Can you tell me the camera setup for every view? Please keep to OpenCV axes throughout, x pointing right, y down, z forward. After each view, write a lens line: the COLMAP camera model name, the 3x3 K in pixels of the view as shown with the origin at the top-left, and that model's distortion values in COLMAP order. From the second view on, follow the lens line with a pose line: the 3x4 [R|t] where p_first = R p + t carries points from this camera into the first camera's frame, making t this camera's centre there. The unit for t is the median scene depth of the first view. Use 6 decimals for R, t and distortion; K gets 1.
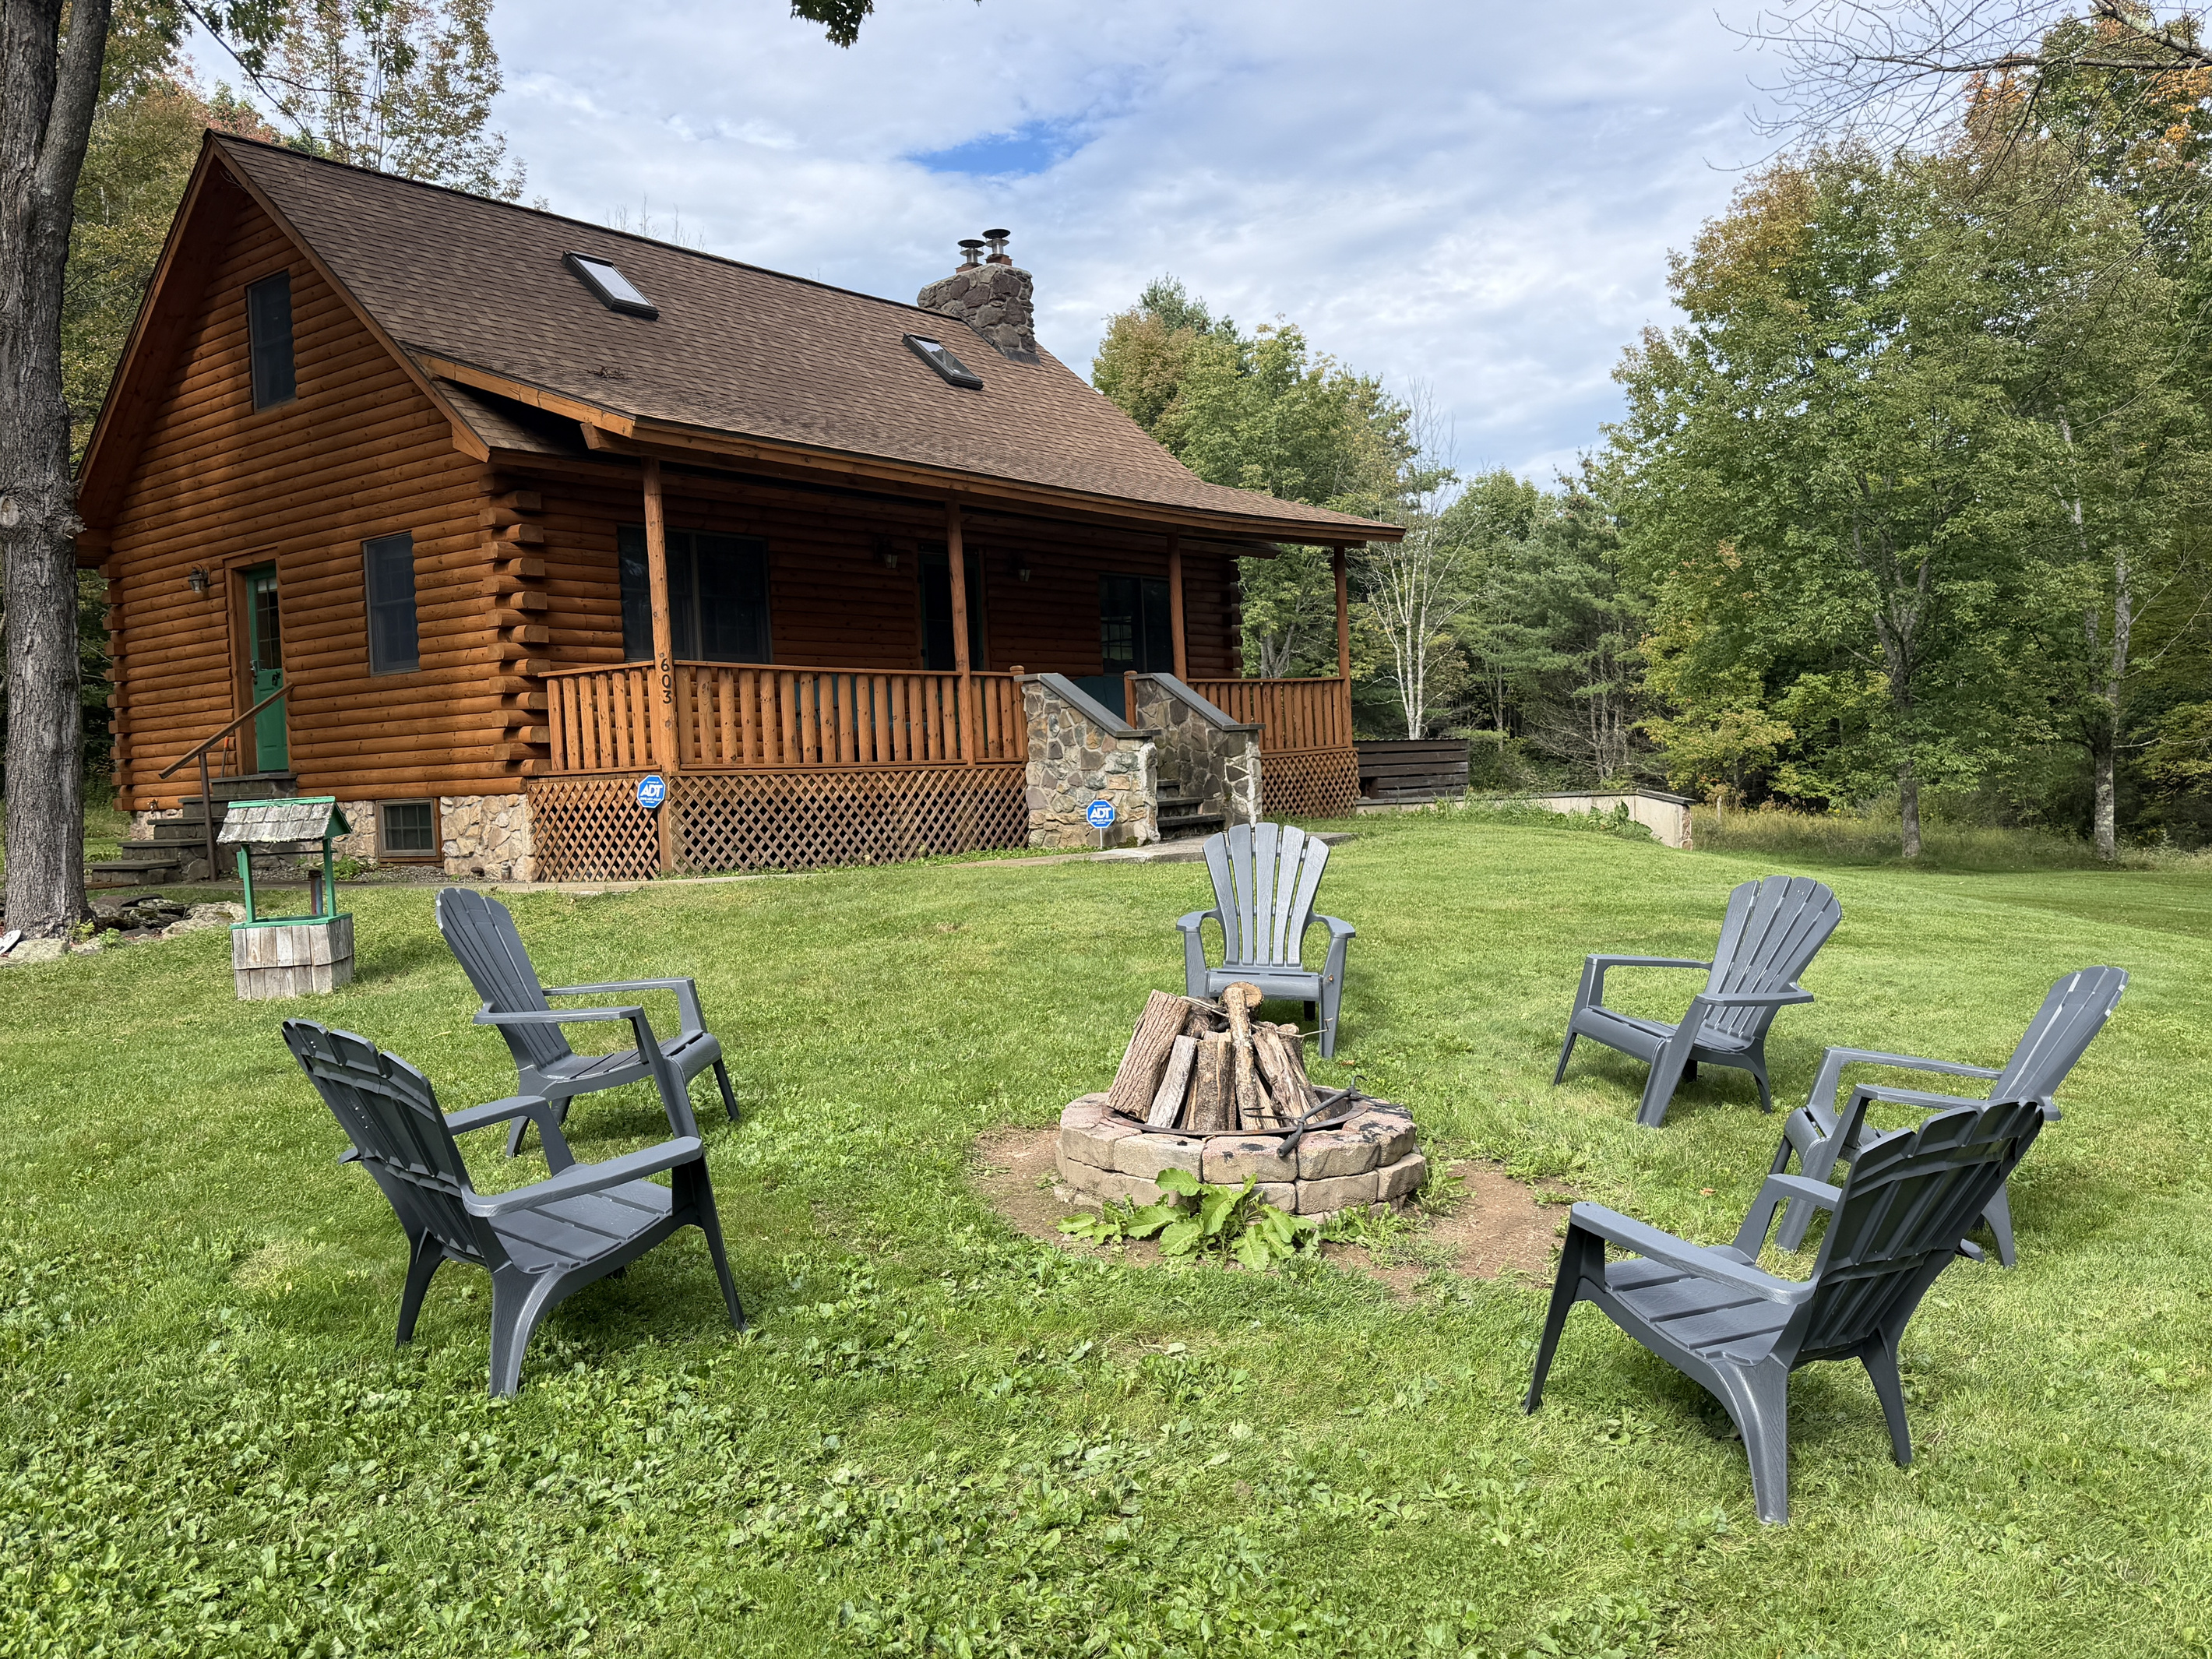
lens RADIAL K [[1807.0, 0, 1102.6], [0, 1807.0, 886.6], [0, 0, 1]] dist [0.009450, -0.069509]
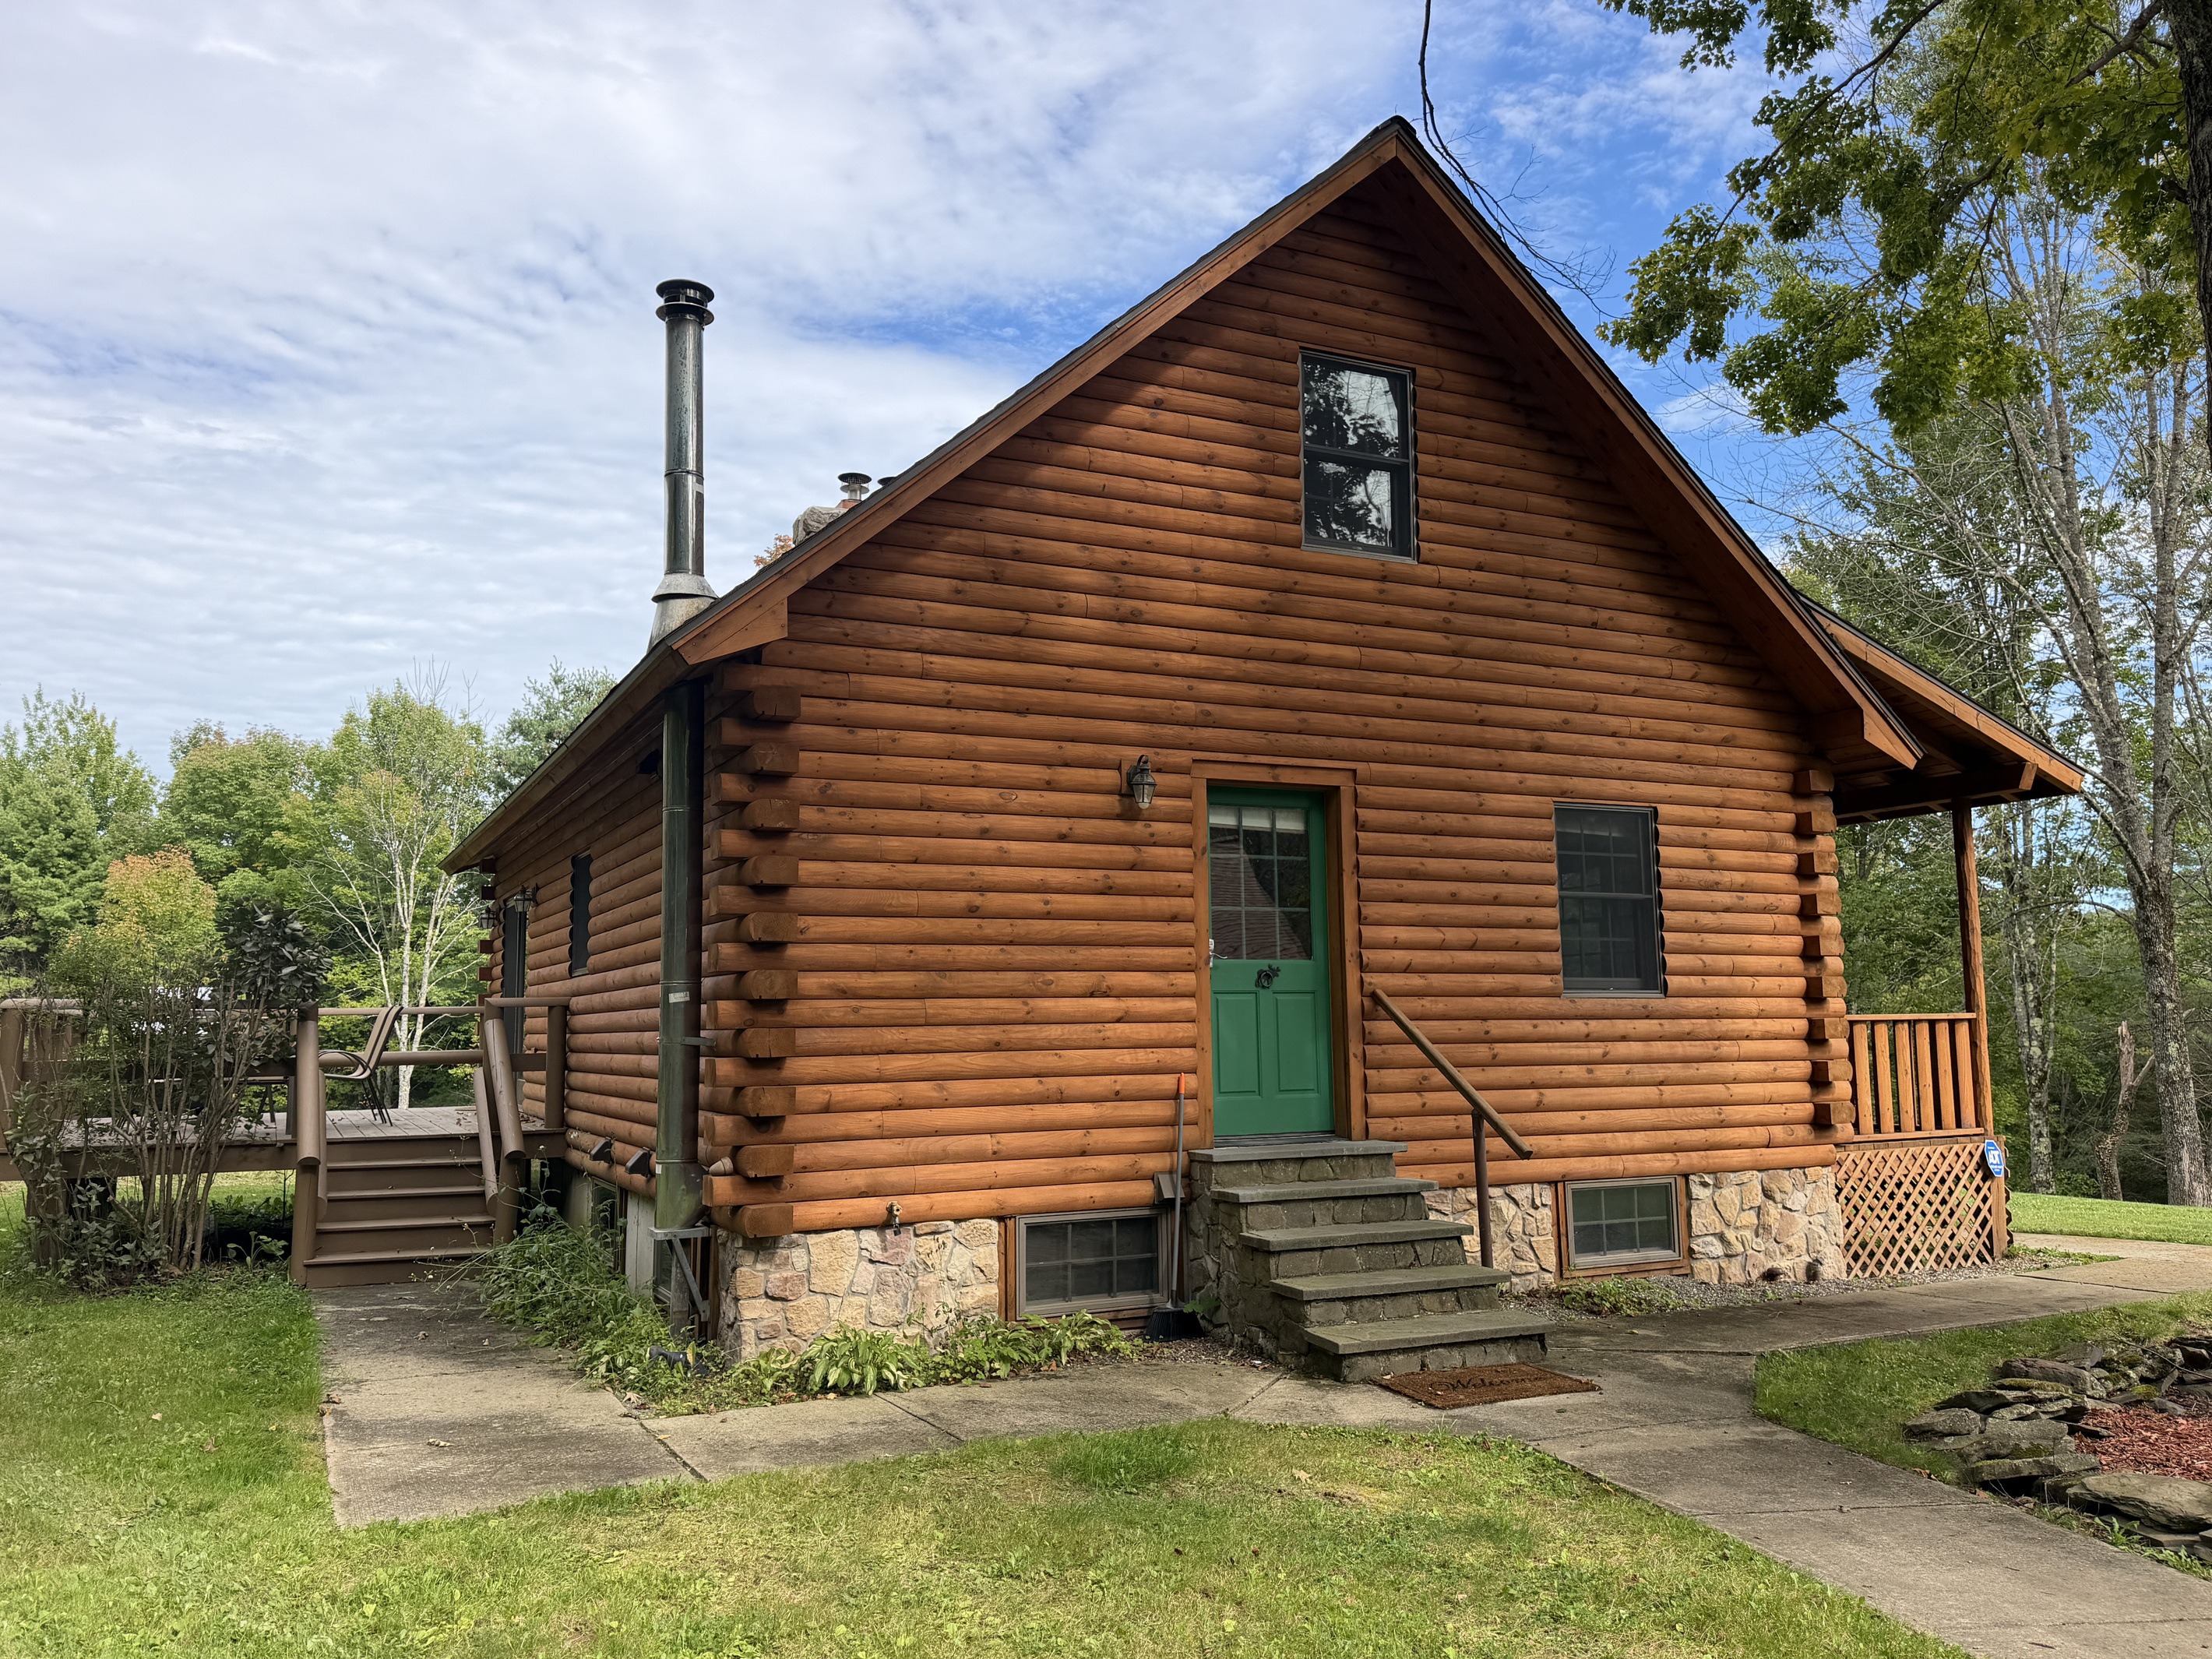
lens RADIAL K [[1640.1, 0, 1065.5], [0, 1640.1, 844.4], [0, 0, 1]] dist [0.113060, -0.116975]
pose [[0.451302, 0.129774, 0.882885, -1.008054], [0.045111, 0.984786, -0.167811, -0.073224], [-0.891230, 0.115561, 0.438582, 0.851587]]
